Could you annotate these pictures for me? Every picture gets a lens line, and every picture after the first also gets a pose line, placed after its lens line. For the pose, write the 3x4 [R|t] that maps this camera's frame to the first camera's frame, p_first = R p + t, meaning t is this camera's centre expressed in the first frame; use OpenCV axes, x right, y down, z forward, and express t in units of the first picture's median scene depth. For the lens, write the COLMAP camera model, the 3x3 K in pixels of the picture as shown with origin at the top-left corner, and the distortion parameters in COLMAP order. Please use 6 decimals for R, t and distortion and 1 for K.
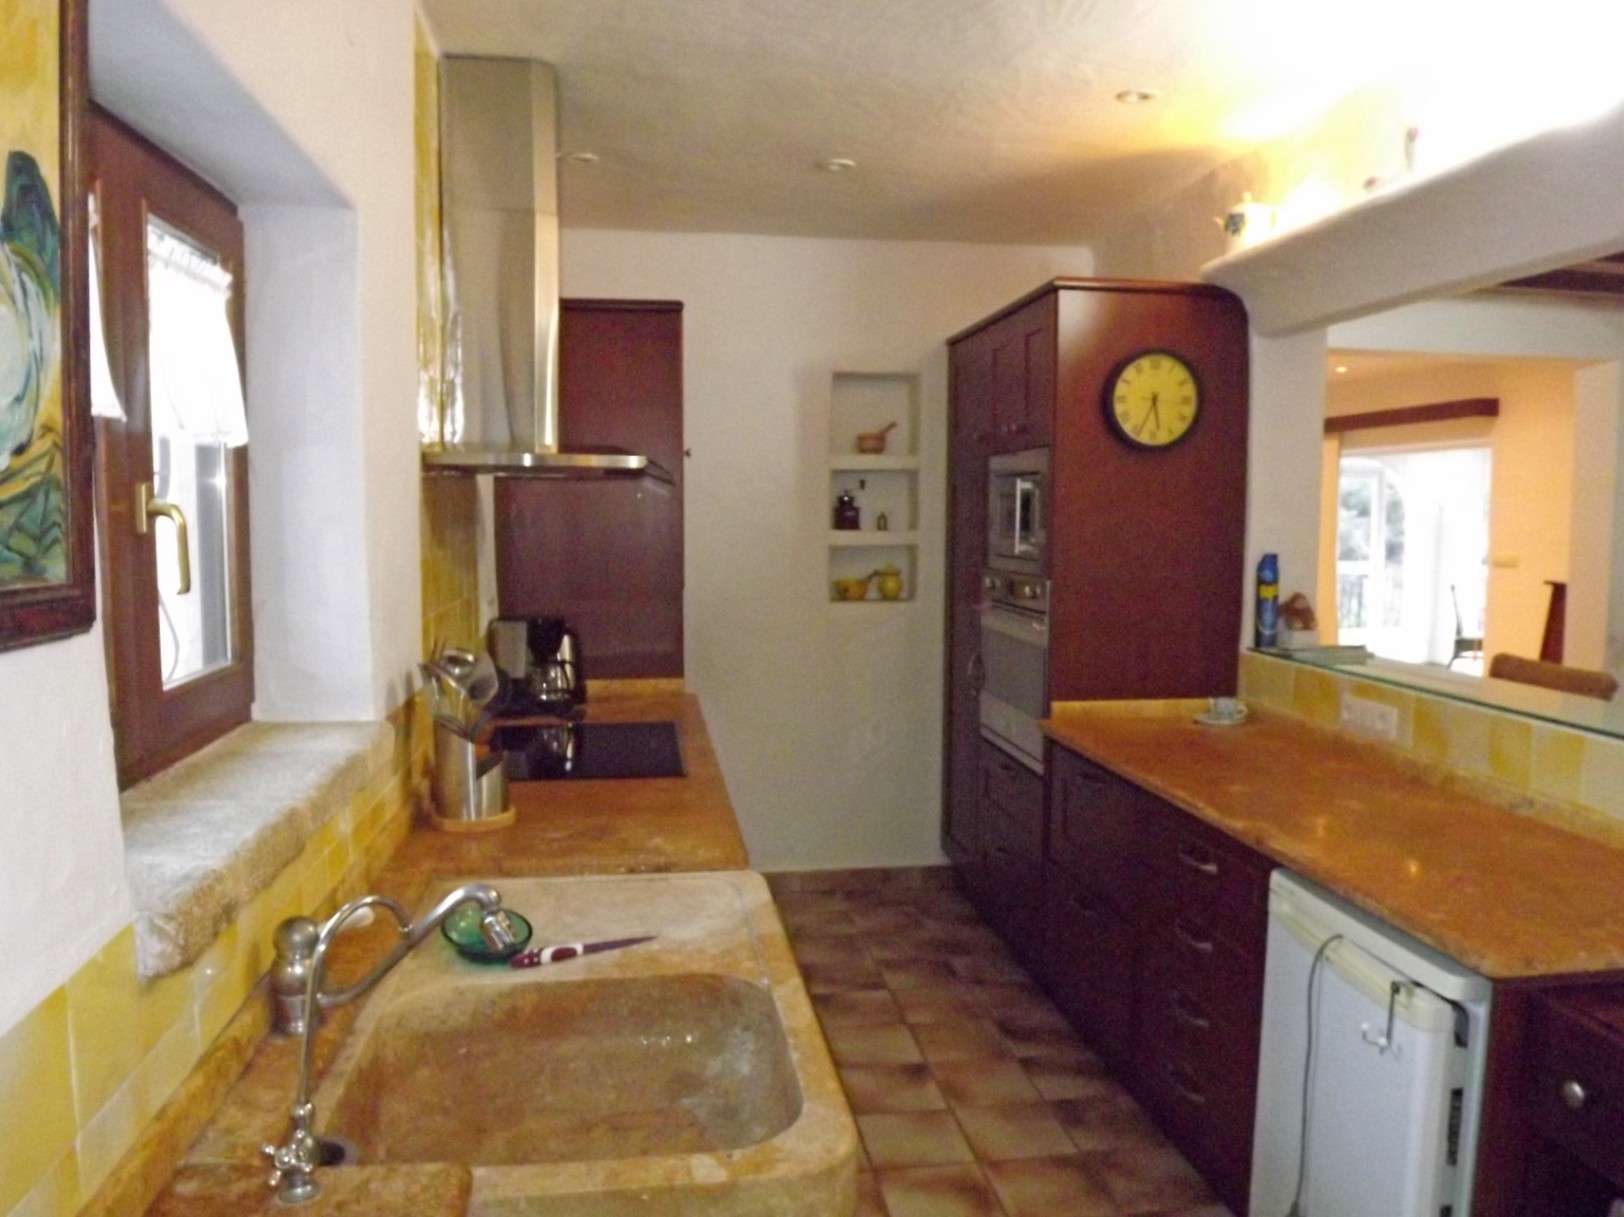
lens RADIAL K [[1169.6, 0, 819.0], [0, 1169.6, 617.8], [0, 0, 1]] dist [-0.071372, 0.018964]
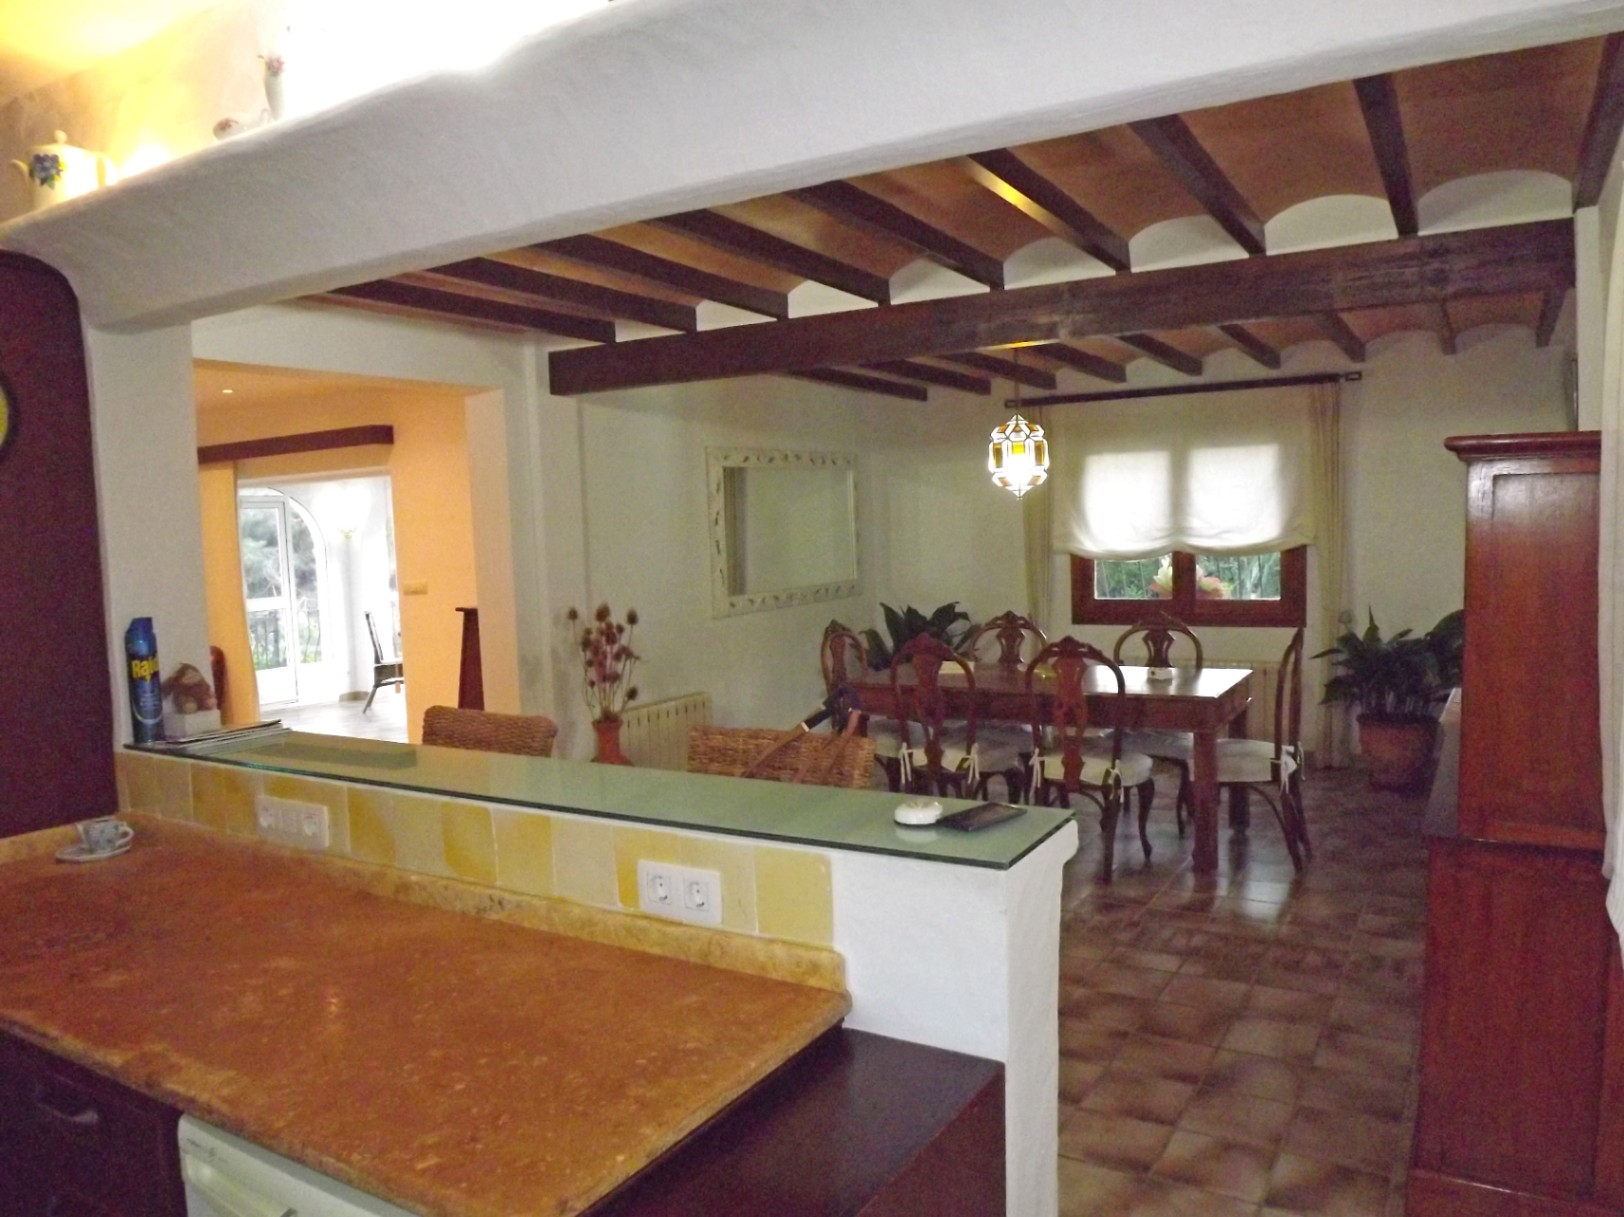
lens RADIAL K [[1169.6, 0, 814.9], [0, 1169.6, 606.9], [0, 0, 1]] dist [-0.071372, 0.018964]
pose [[0.636694, -0.082672, 0.766672, 0.098203], [0.108847, 0.993917, 0.016782, -0.027075], [-0.763396, 0.072765, 0.641820, 0.184394]]
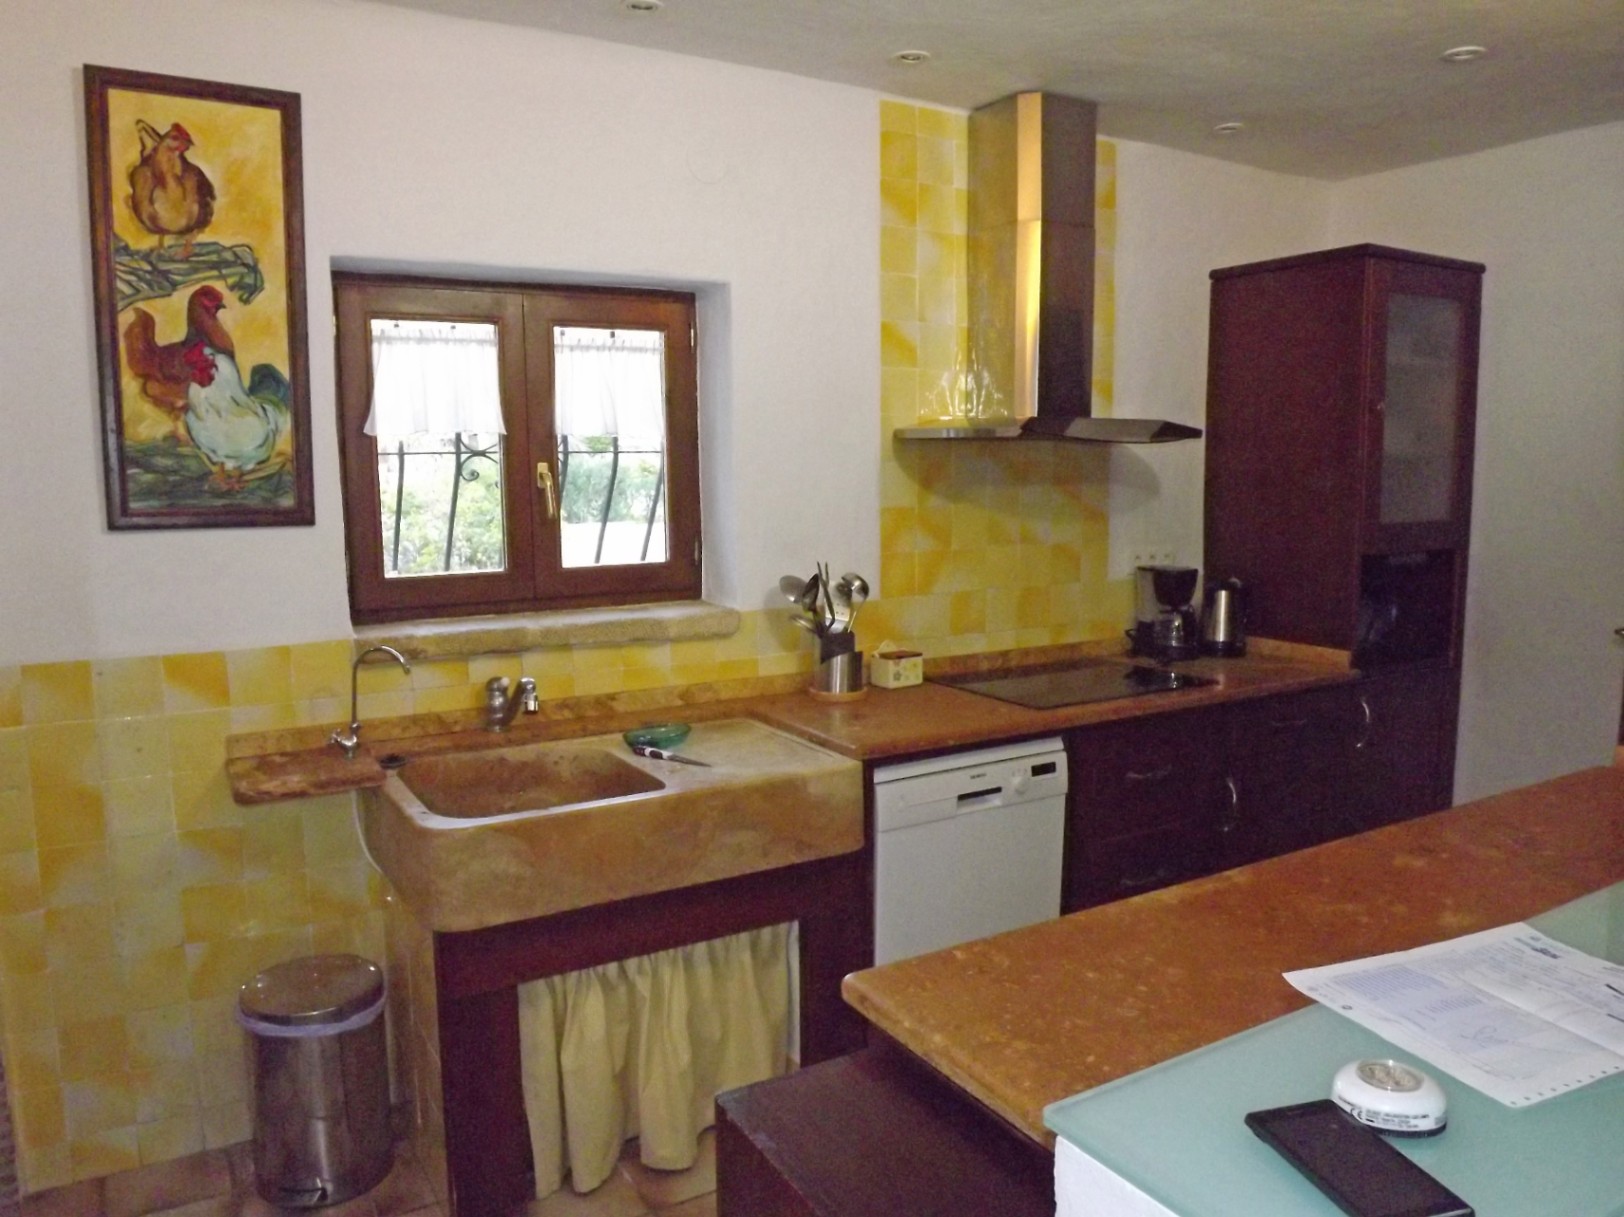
lens RADIAL K [[1169.6, 0, 797.8], [0, 1169.6, 609.0], [0, 0, 1]] dist [-0.071372, 0.018964]
pose [[0.369848, 0.108809, -0.922699, 0.649459], [-0.076031, 0.993332, 0.086663, -0.031649], [0.925976, 0.038101, 0.375655, 0.280285]]
